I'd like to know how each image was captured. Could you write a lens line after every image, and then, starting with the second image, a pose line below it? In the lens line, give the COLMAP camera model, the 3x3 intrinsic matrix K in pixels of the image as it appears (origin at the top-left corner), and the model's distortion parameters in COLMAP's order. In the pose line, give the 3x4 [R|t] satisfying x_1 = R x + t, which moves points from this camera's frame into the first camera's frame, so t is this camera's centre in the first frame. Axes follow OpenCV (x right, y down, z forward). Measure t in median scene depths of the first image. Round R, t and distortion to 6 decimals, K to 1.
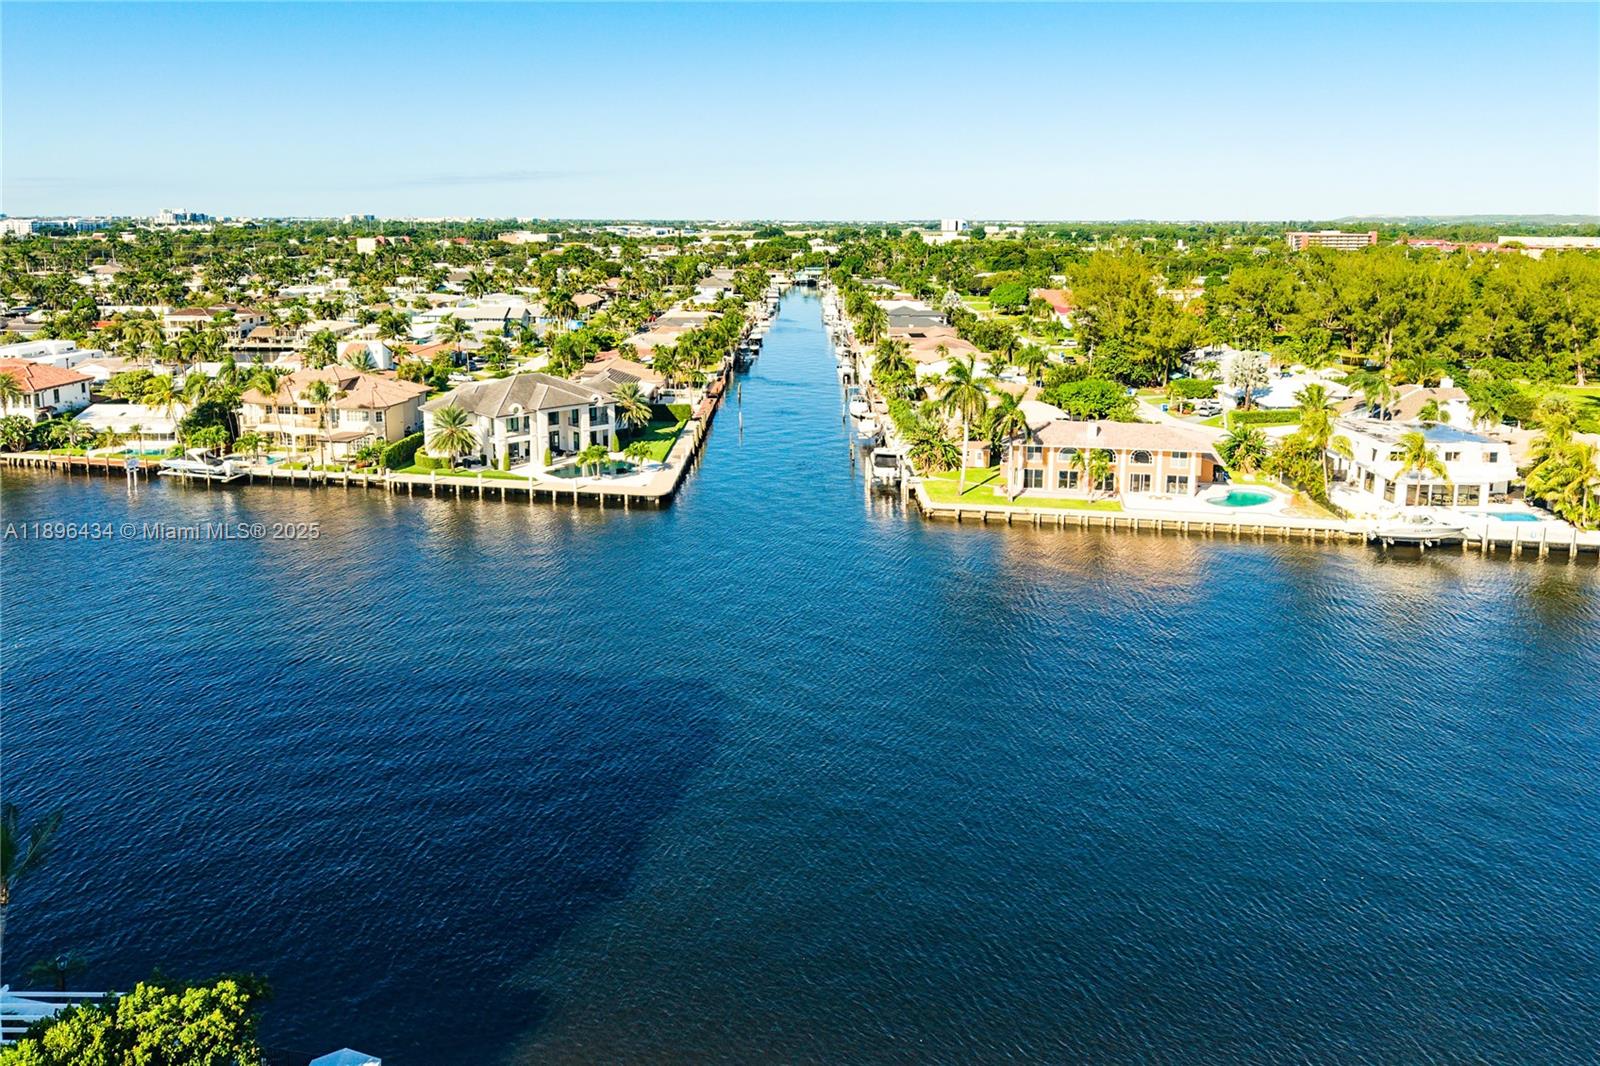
lens RADIAL K [[1172.9, 0, 792.4], [0, 1172.9, 537.8], [0, 0, 1]] dist [0.002642, -0.027420]
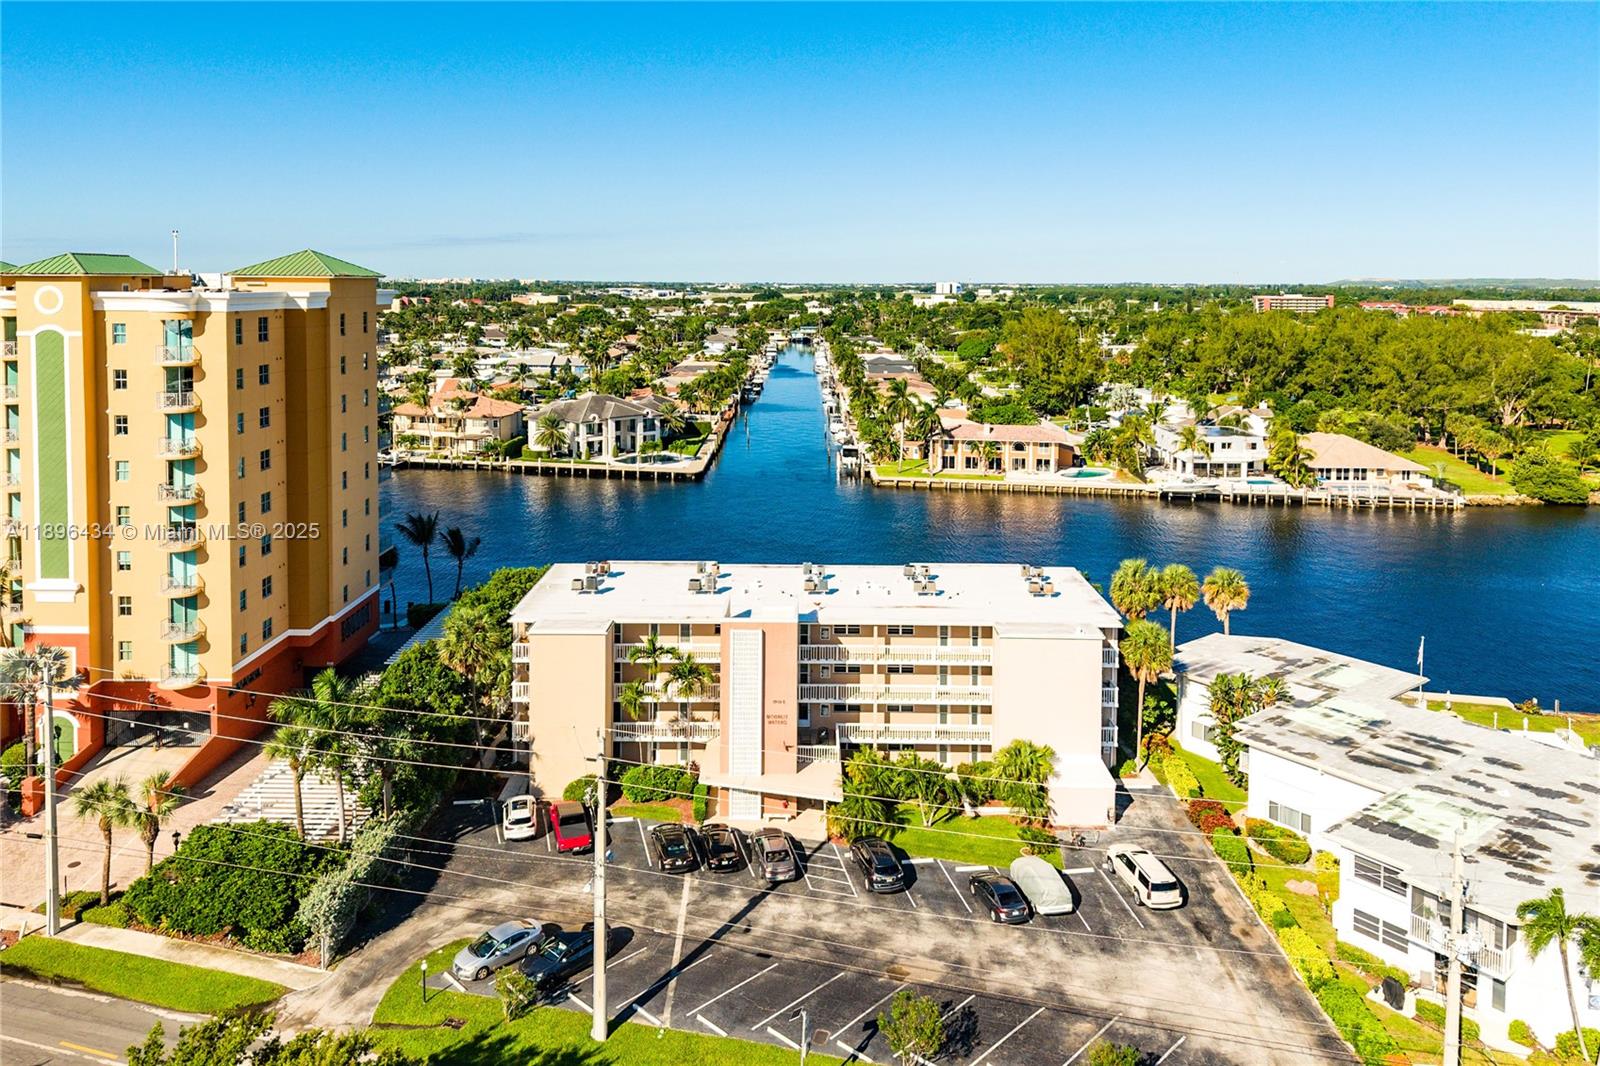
lens RADIAL K [[1172.9, 0, 792.2], [0, 1172.9, 531.7], [0, 0, 1]] dist [0.002642, -0.027420]
pose [[0.999996, 0.002222, 0.001763, 0.003946], [-0.002121, 0.998474, -0.055187, 0.074721], [-0.001882, 0.055183, 0.998474, -0.294716]]
